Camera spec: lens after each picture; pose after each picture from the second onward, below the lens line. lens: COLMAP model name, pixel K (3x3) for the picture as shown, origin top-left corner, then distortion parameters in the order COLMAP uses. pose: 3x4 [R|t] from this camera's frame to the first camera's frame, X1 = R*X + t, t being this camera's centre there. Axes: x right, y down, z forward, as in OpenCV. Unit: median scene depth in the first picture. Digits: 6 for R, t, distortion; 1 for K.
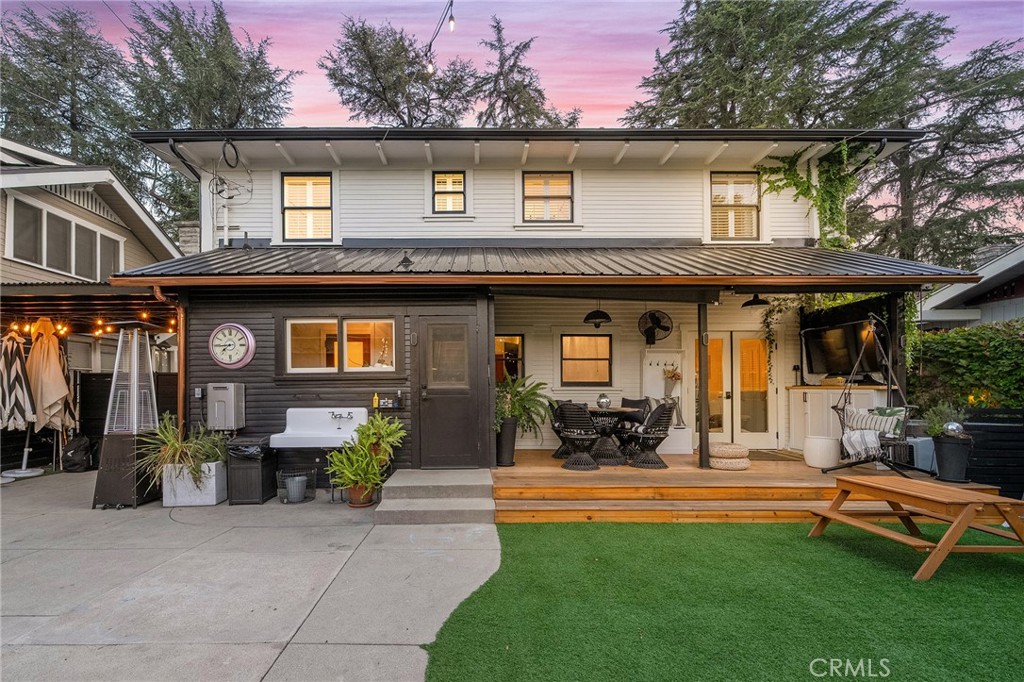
lens RADIAL K [[425.1, 0, 481.1], [0, 425.1, 387.0], [0, 0, 1]] dist [-0.009066, 0.000912]
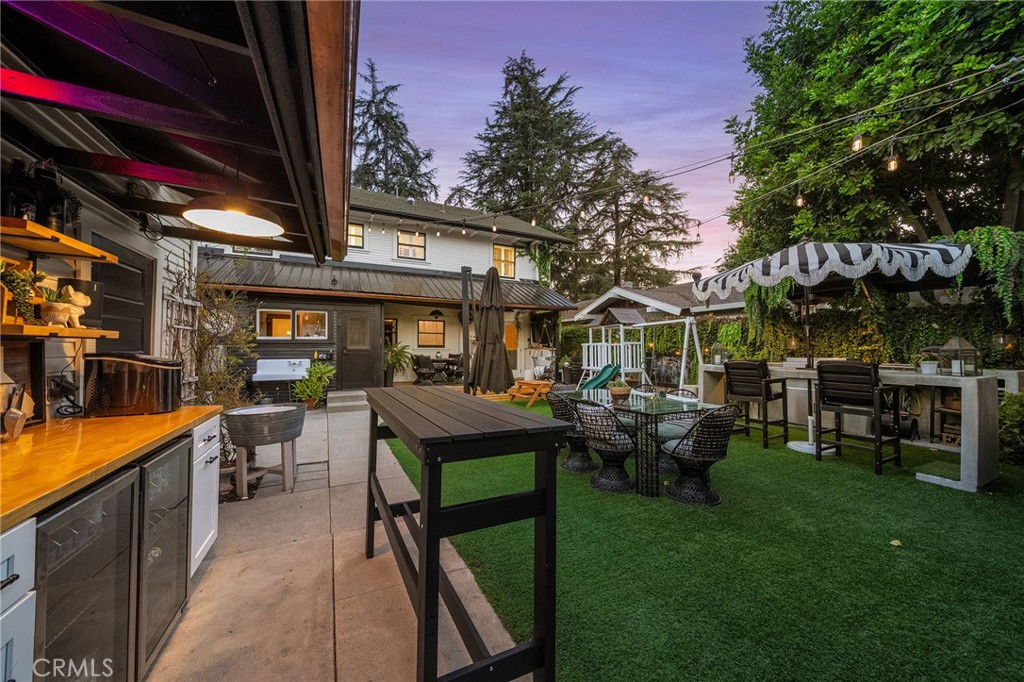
lens RADIAL K [[347.4, 0, 516.9], [0, 347.4, 340.8], [0, 0, 1]] dist [-0.005846, 0.000114]
pose [[0.892769, 0.014655, 0.450277, -0.110123], [-0.009226, 0.999856, -0.014249, -0.012534], [-0.450421, 0.008567, 0.892775, -0.564520]]
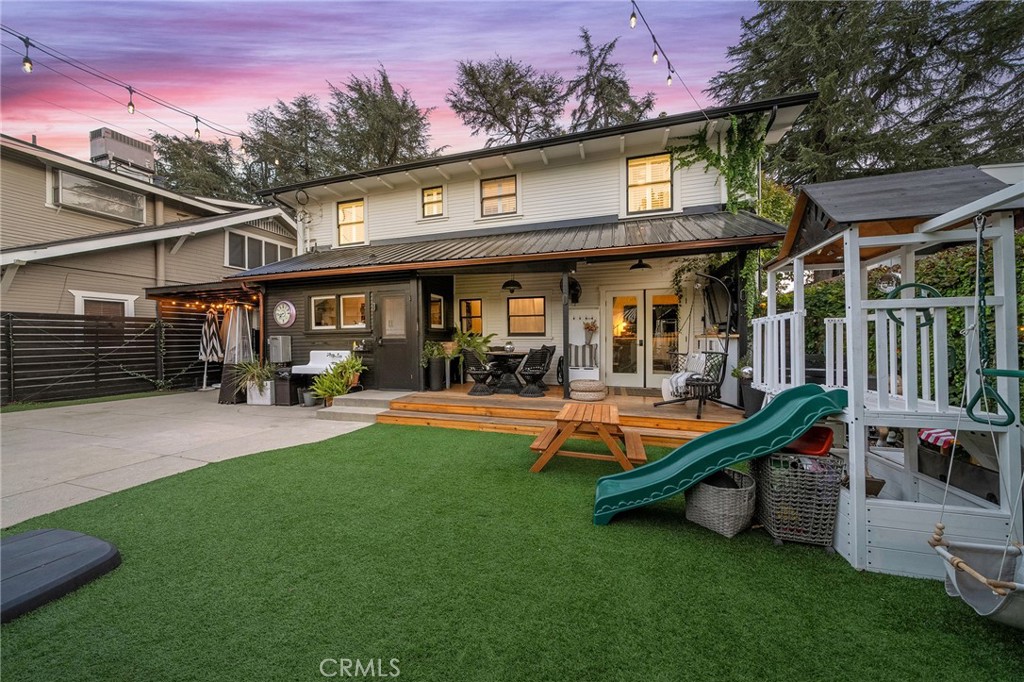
lens RADIAL K [[347.4, 0, 512.3], [0, 347.4, 341.2], [0, 0, 1]] dist [-0.005846, 0.000114]
pose [[0.955705, -0.001634, -0.294321, 0.529015], [0.005925, 0.999889, 0.013689, -0.000726], [0.294266, -0.014826, 0.955609, -0.053741]]
